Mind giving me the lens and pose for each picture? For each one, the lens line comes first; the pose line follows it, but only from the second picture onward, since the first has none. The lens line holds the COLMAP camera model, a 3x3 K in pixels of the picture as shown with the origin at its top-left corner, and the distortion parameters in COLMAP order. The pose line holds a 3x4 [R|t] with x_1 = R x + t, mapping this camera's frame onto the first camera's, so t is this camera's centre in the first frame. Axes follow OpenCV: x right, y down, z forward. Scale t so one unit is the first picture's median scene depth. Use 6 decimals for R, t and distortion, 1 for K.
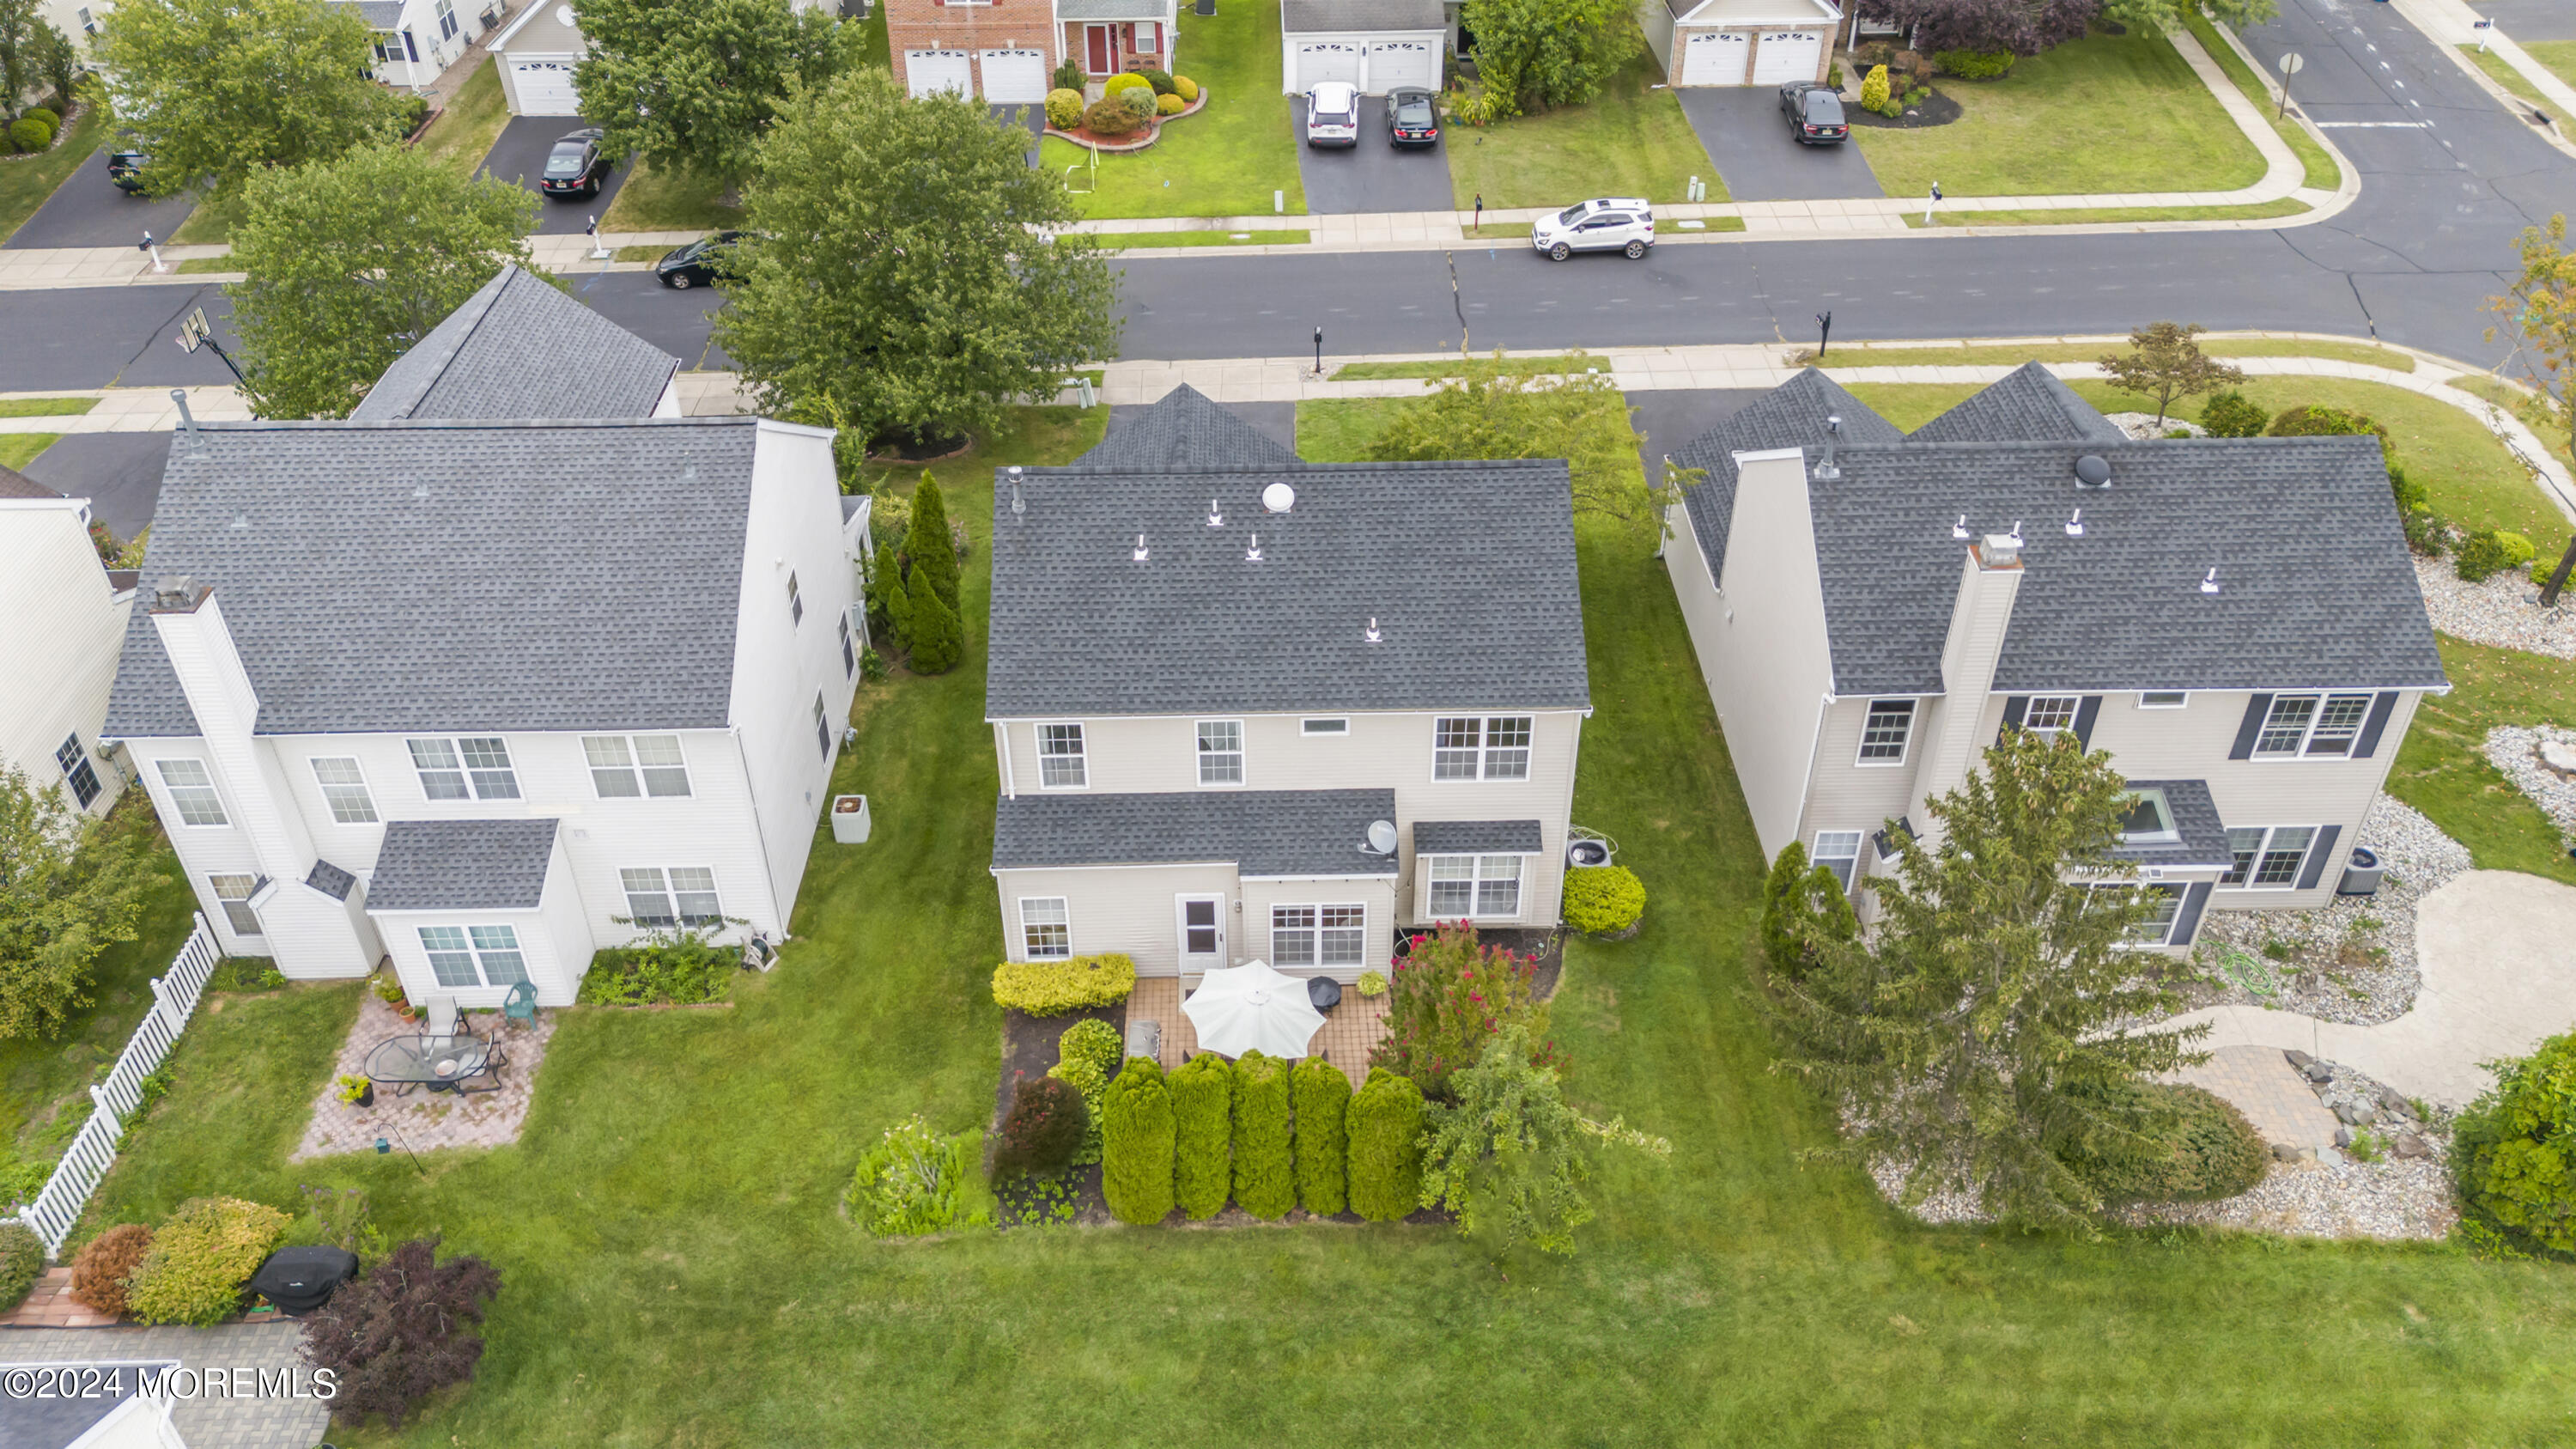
lens RADIAL K [[1930.9, 0, 1288.2], [0, 1930.9, 726.2], [0, 0, 1]] dist [0.067113, -0.001489]
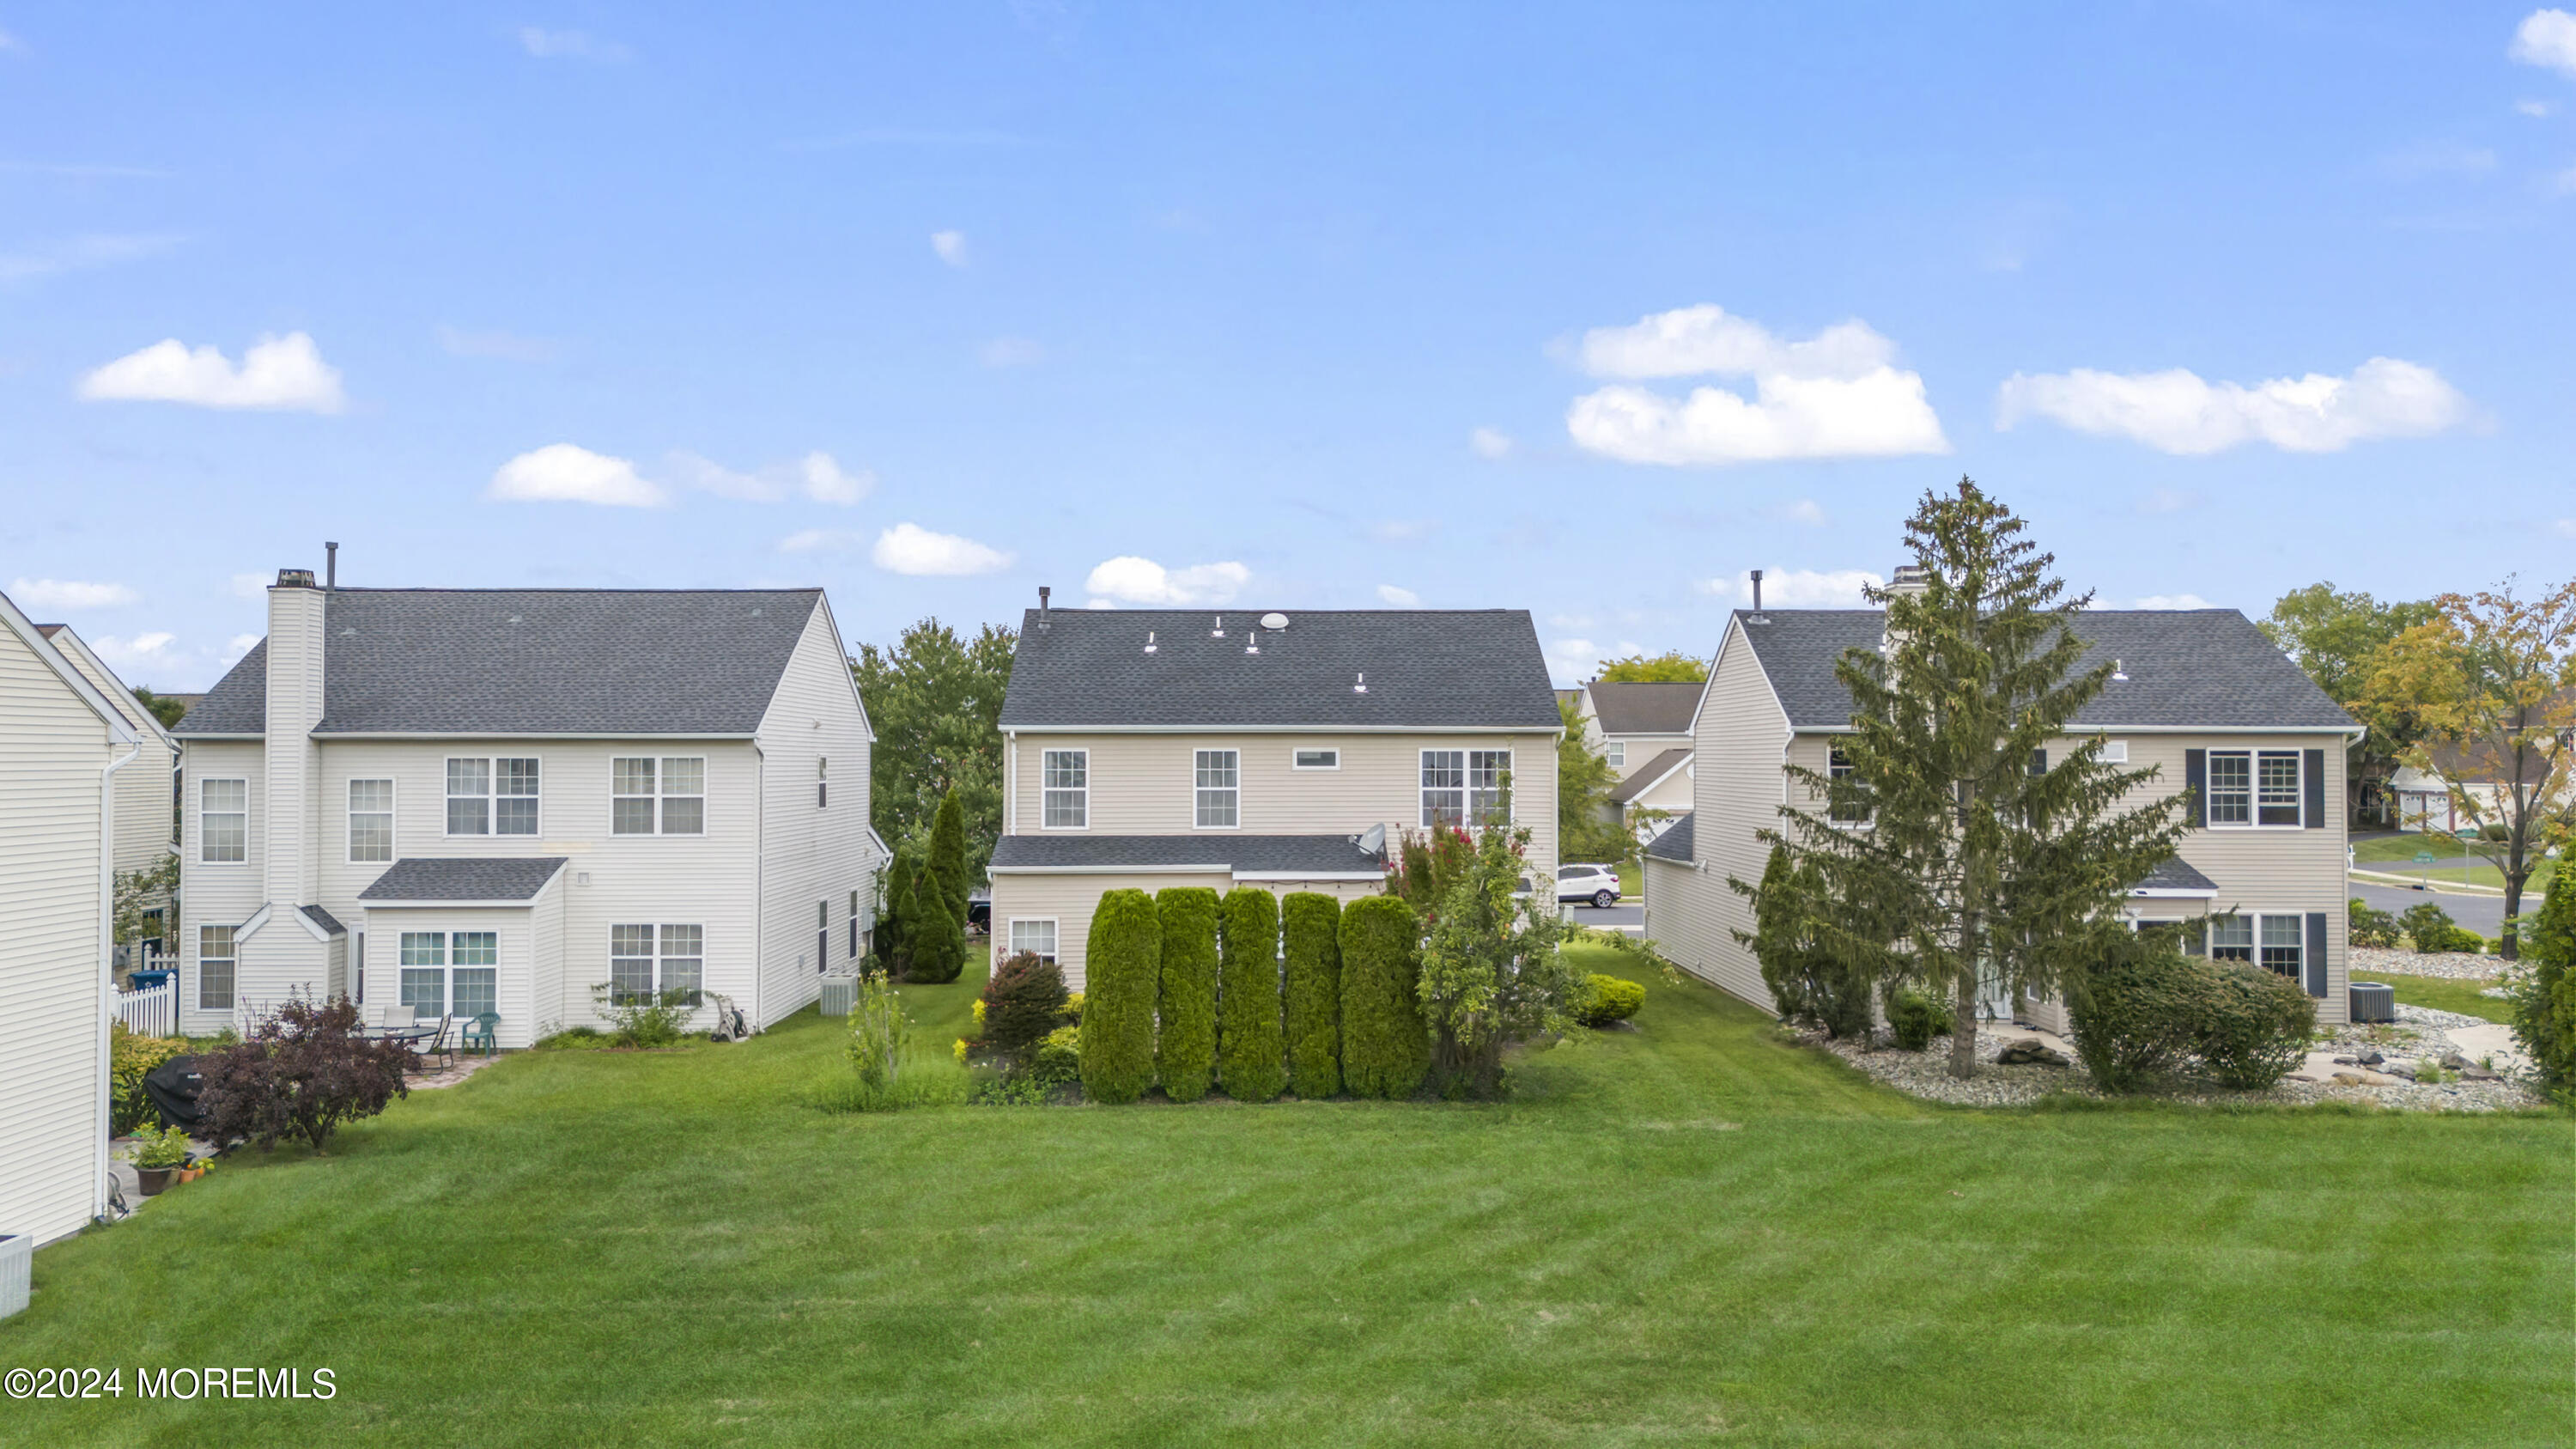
lens RADIAL K [[1930.9, 0, 1285.0], [0, 1930.9, 724.8], [0, 0, 1]] dist [0.067113, -0.001489]
pose [[0.999976, 0.005771, -0.003782, 0.005632], [-0.006870, 0.782586, -0.622505, 0.634651], [-0.000633, 0.622516, 0.782607, 0.157746]]
